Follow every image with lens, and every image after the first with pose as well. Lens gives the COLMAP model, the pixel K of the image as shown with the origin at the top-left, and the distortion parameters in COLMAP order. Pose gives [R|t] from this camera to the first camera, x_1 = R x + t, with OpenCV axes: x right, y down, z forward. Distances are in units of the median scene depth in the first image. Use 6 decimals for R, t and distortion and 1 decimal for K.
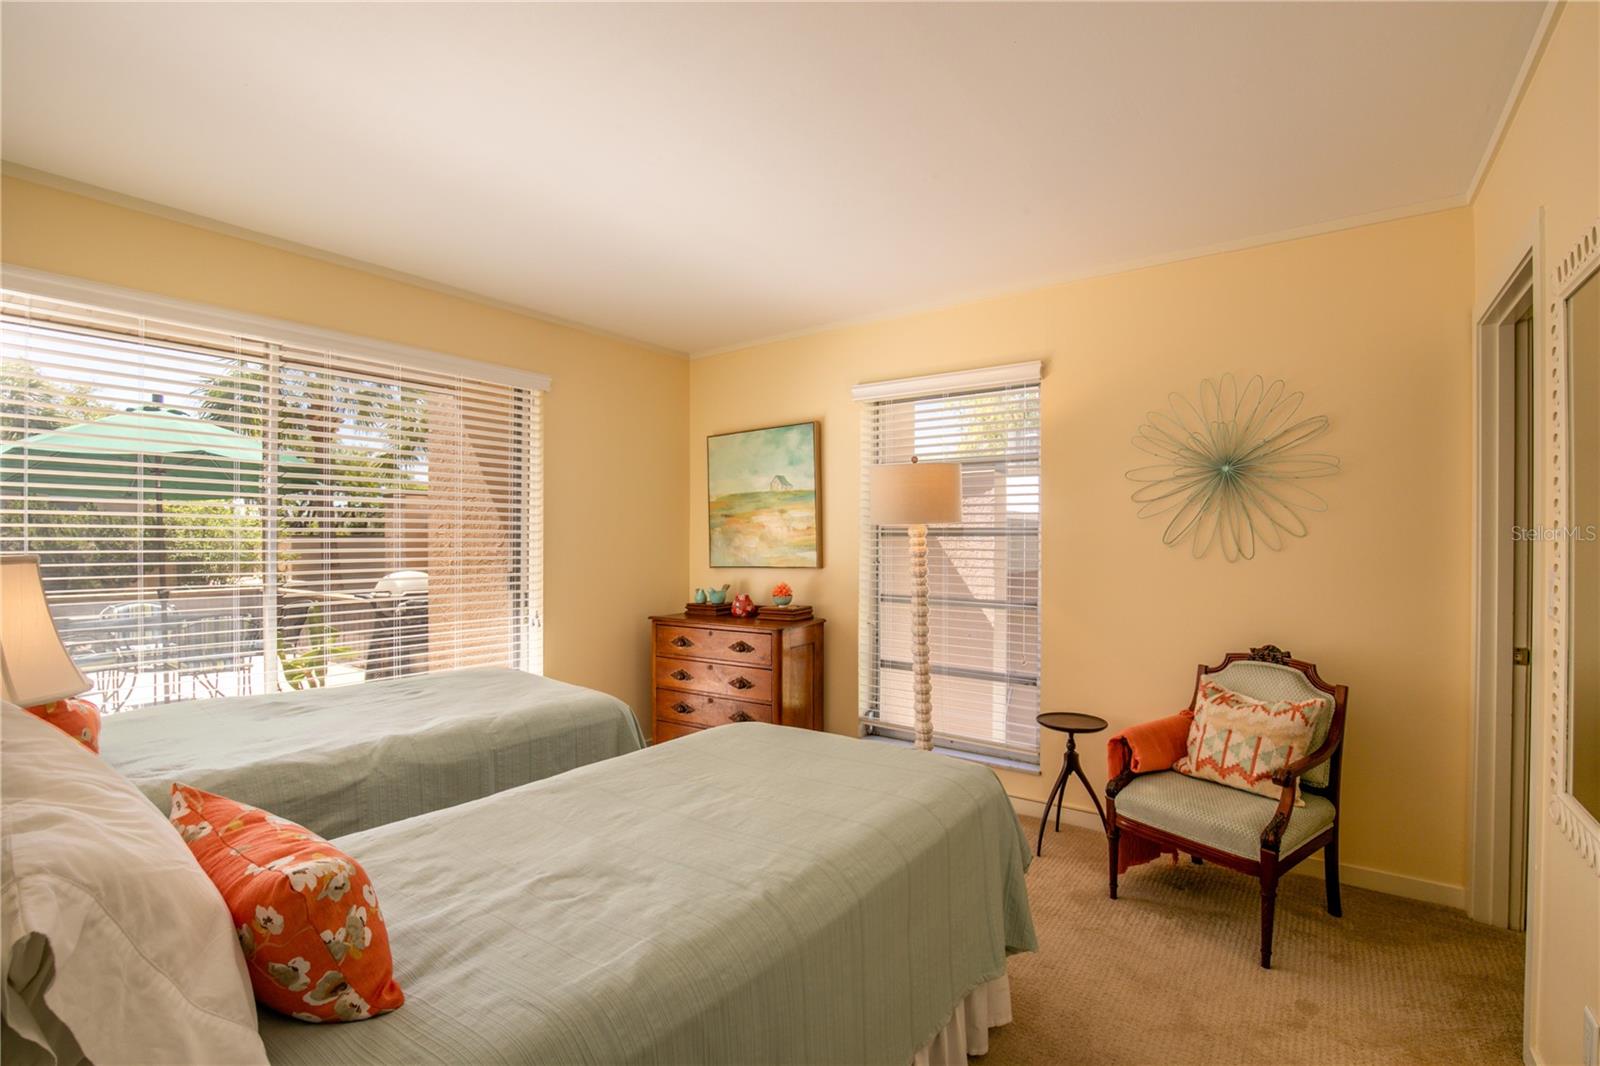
lens RADIAL K [[734.8, 0, 802.9], [0, 734.8, 528.2], [0, 0, 1]] dist [-0.034460, 0.006190]
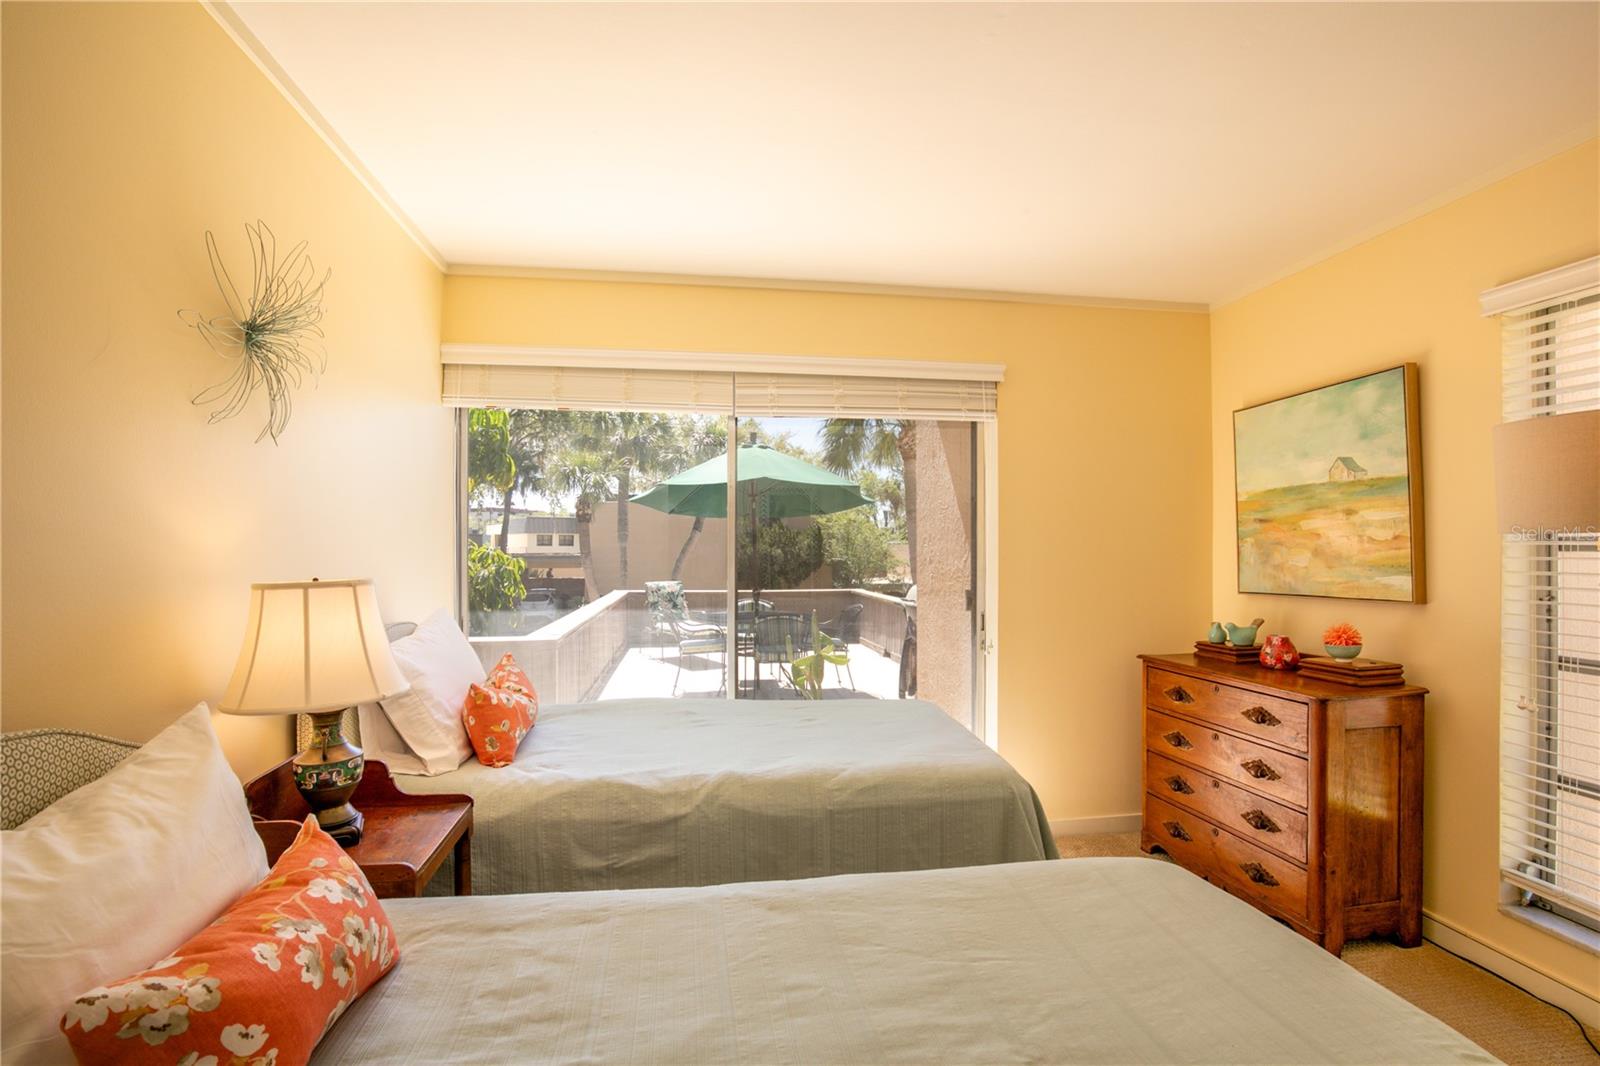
lens RADIAL K [[734.8, 0, 783.8], [0, 734.8, 535.7], [0, 0, 1]] dist [-0.034460, 0.006190]
pose [[0.689252, -0.014712, -0.724373, 0.092771], [0.016721, 0.999851, -0.004397, -0.007862], [0.724329, -0.009082, 0.689395, 0.212835]]
